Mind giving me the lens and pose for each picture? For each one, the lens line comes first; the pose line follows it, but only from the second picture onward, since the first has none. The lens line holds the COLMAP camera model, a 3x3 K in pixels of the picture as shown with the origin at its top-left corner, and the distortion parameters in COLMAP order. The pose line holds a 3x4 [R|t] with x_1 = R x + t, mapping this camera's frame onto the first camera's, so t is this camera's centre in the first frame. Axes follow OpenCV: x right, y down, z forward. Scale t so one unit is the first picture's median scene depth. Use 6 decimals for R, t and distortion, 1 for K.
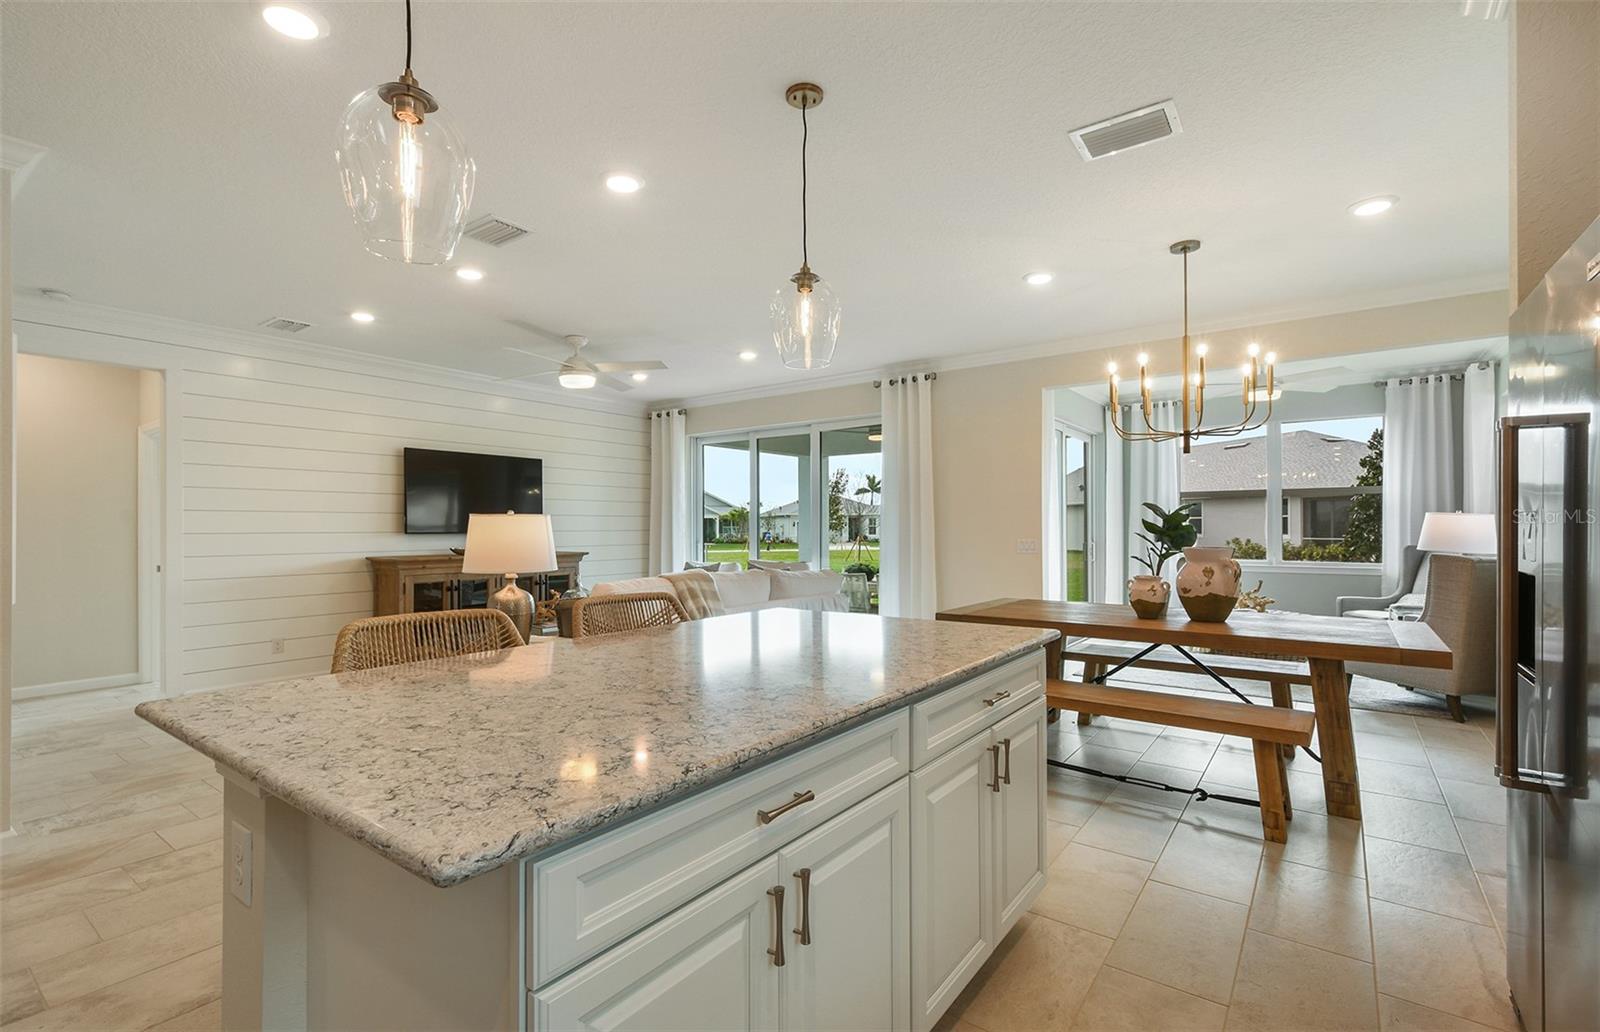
lens RADIAL K [[724.4, 0, 791.1], [0, 724.4, 526.1], [0, 0, 1]] dist [-0.000886, 0.000289]
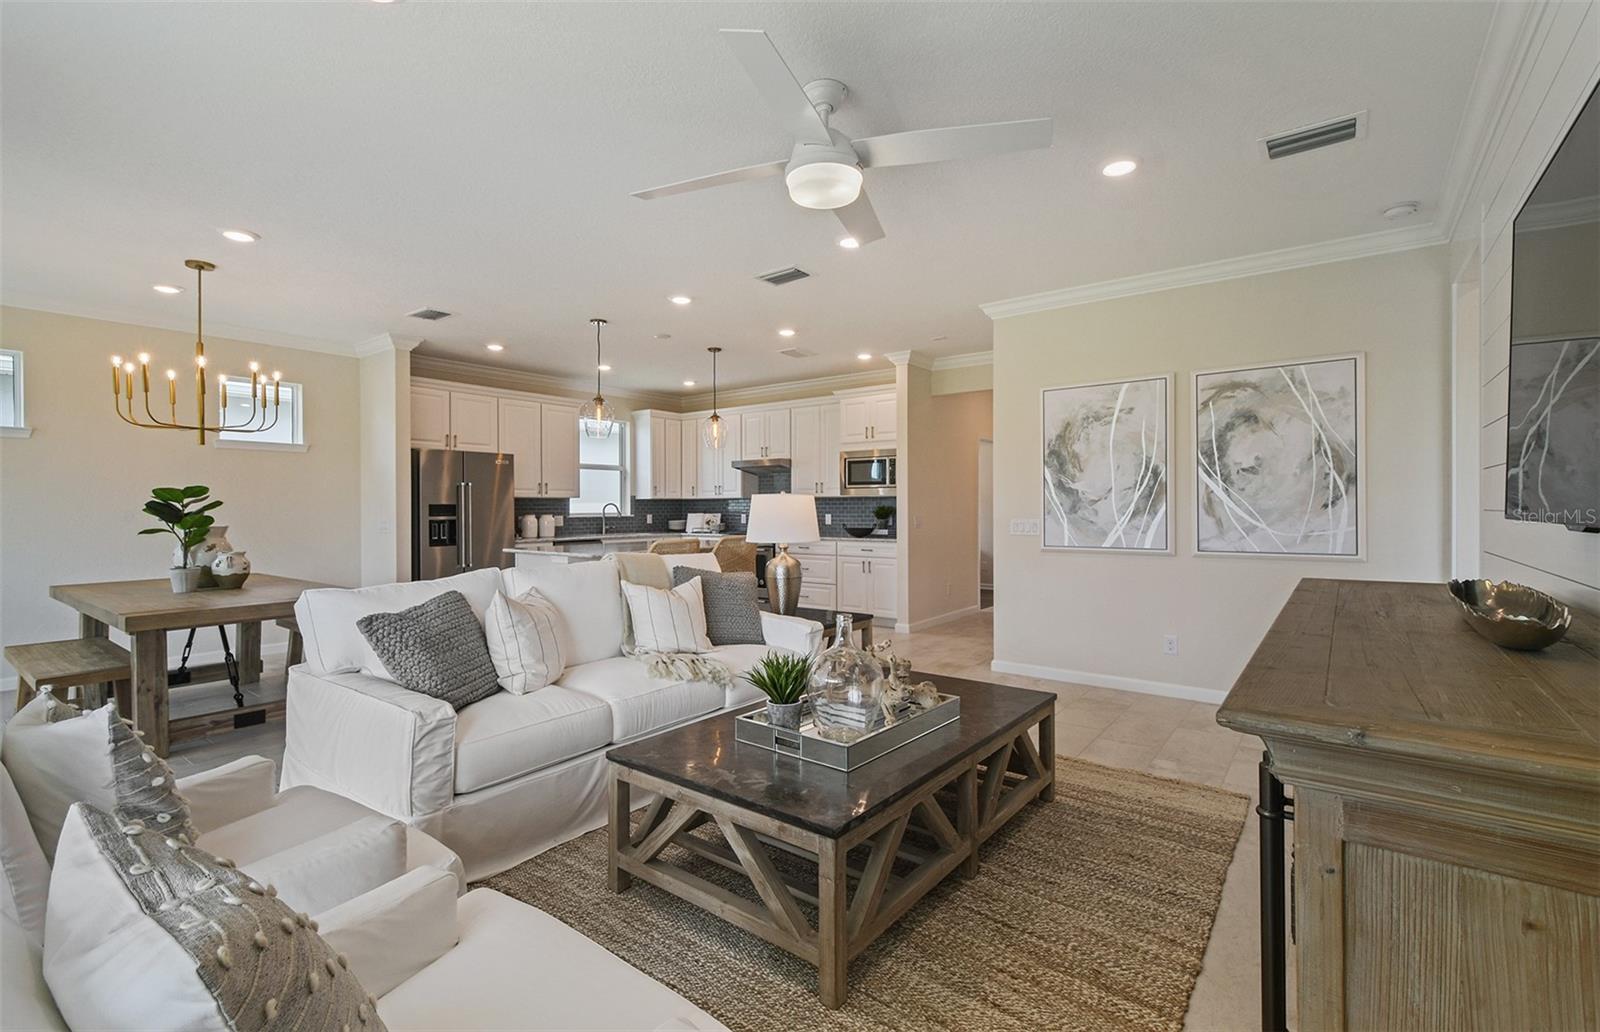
lens RADIAL K [[705.5, 0, 795.0], [0, 705.5, 512.4], [0, 0, 1]] dist [0.004449, 0.000006]
pose [[-0.999965, 0.005857, 0.005921, -0.238533], [0.005889, 0.999968, 0.005365, 0.004362], [-0.005889, 0.005400, -0.999968, 1.247011]]
